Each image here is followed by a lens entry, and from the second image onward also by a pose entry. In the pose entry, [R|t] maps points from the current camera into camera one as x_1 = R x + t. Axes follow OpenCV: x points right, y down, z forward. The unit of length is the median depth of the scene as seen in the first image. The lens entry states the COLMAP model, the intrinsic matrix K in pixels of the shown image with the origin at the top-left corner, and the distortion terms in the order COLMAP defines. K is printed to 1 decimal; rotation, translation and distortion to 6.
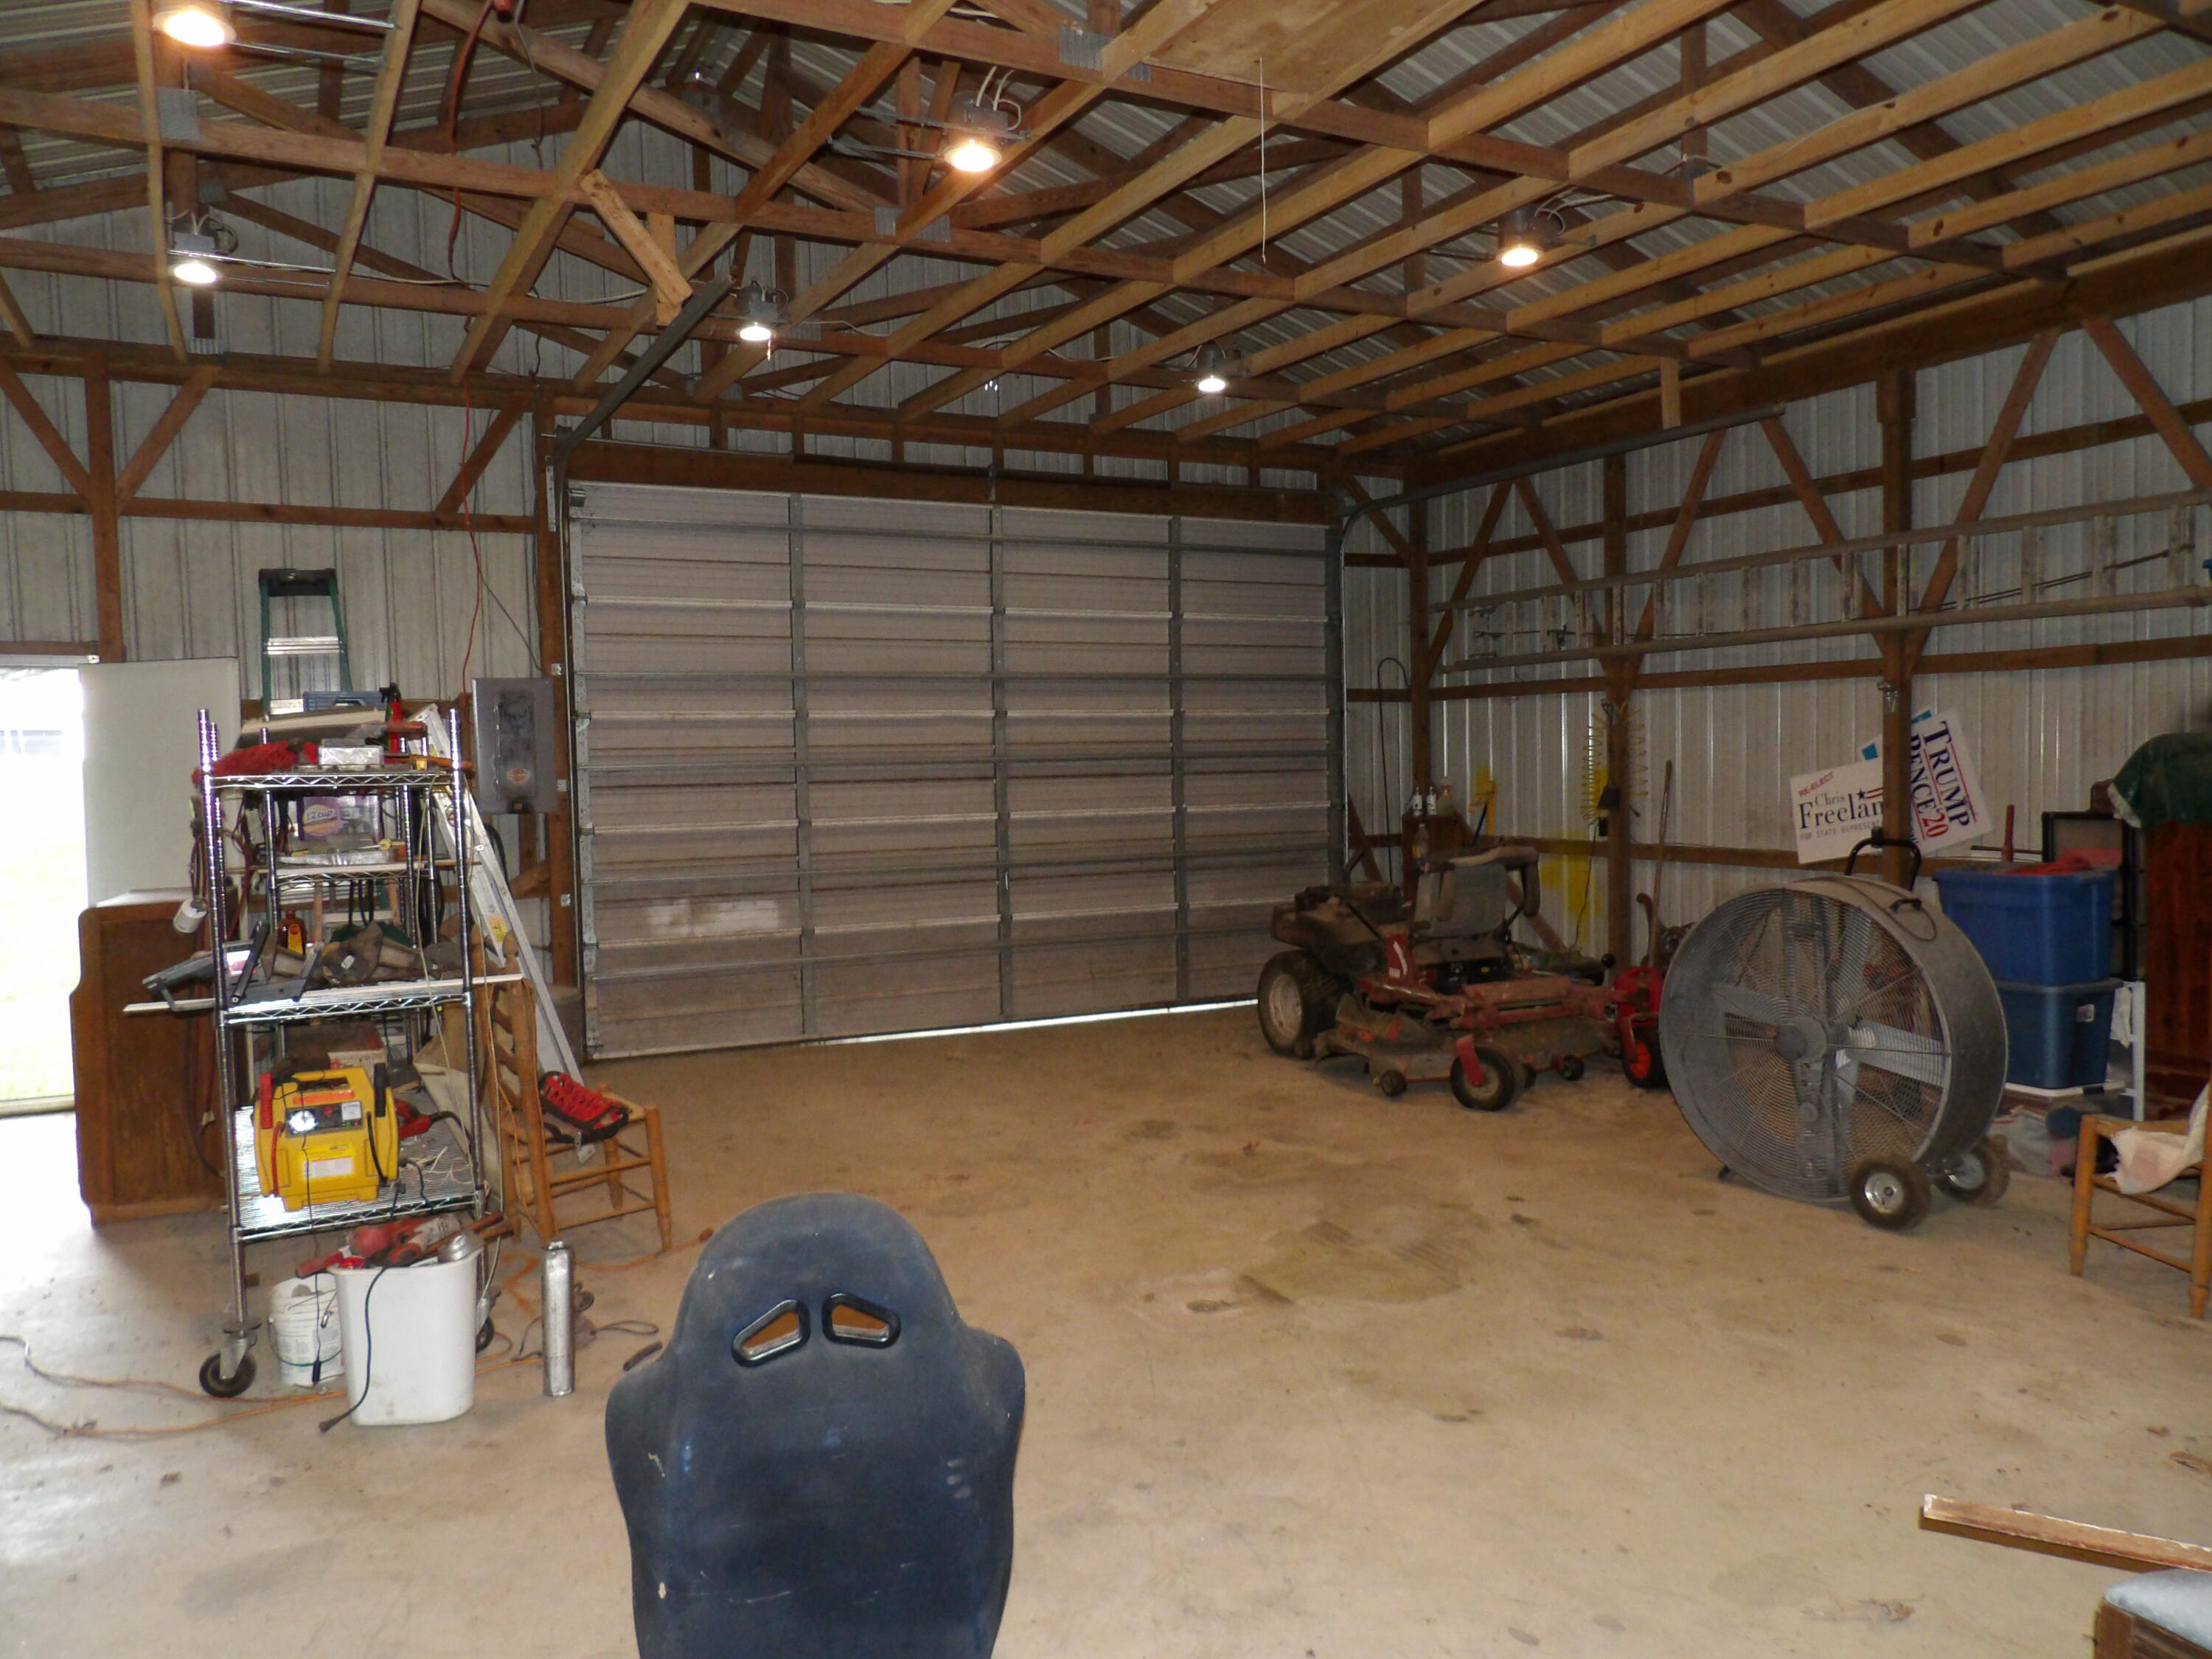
lens RADIAL K [[1605.3, 0, 1110.7], [0, 1605.3, 820.6], [0, 0, 1]] dist [-0.030018, 0.045868]
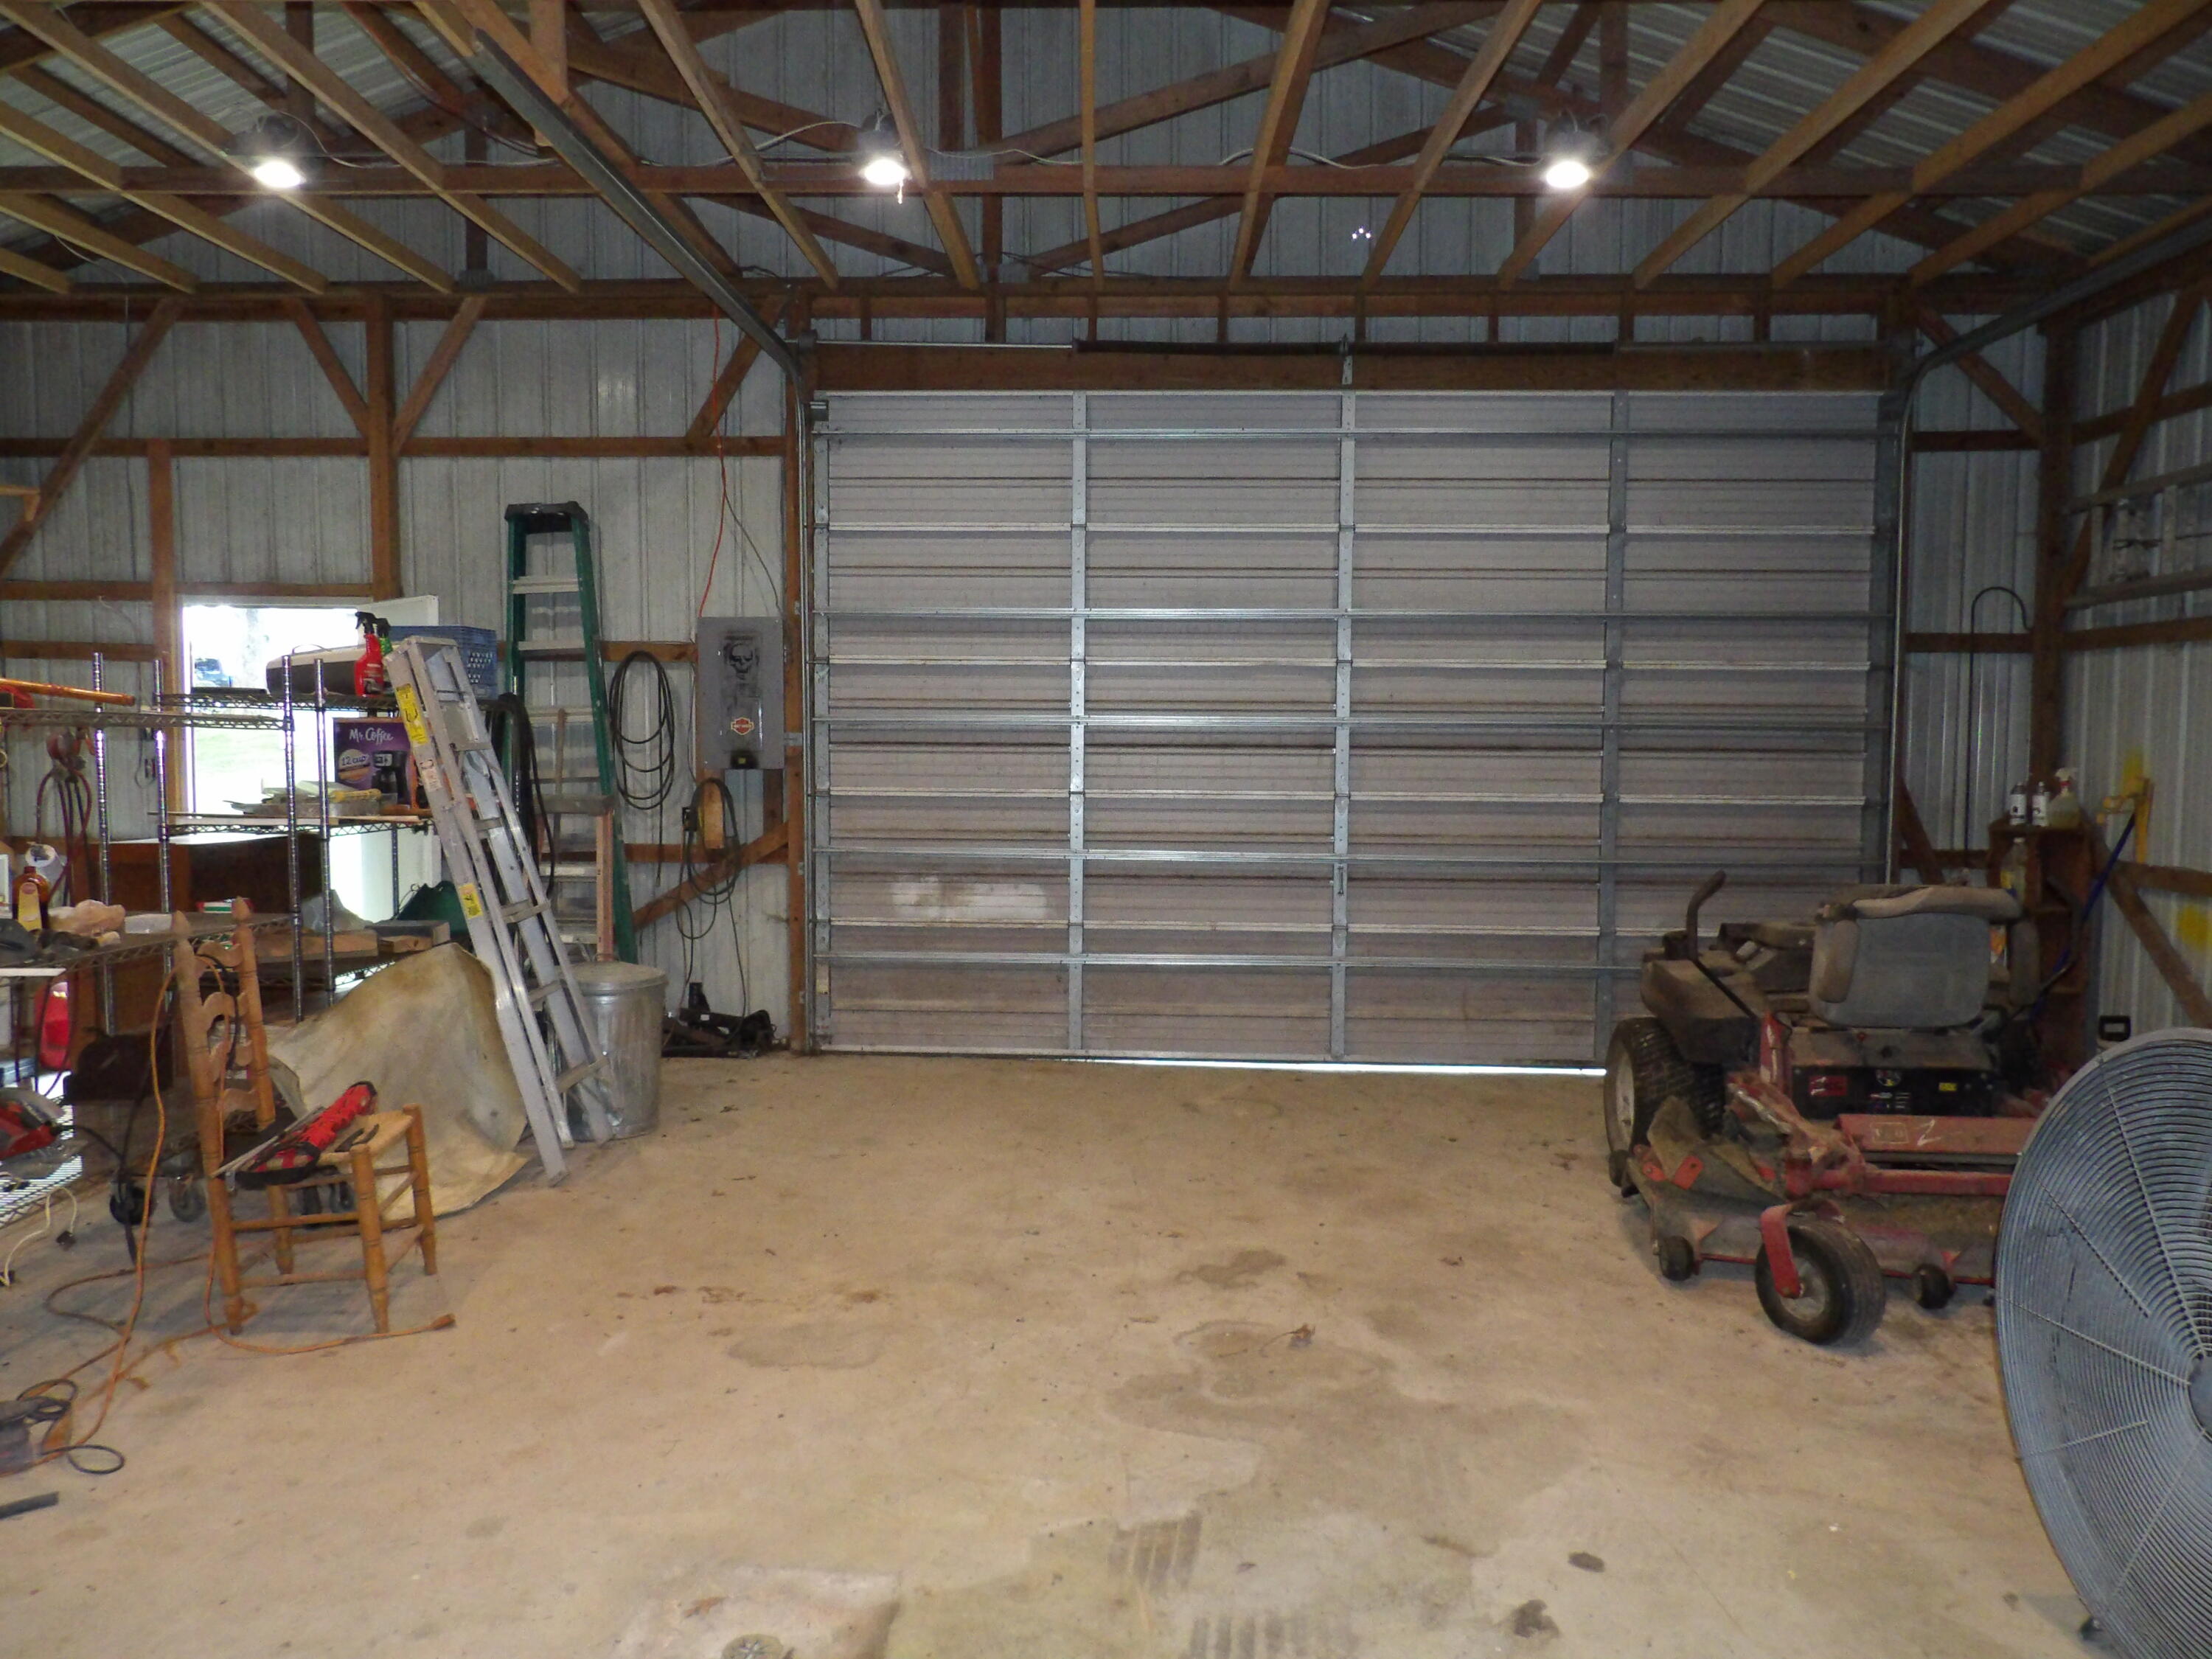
lens RADIAL K [[1605.3, 0, 1090.3], [0, 1605.3, 825.1], [0, 0, 1]] dist [-0.030018, 0.045868]
pose [[0.867204, 0.054406, -0.494971, 0.243917], [-0.043278, 0.998487, 0.033926, -0.011571], [0.496068, -0.008000, 0.868247, 0.315201]]
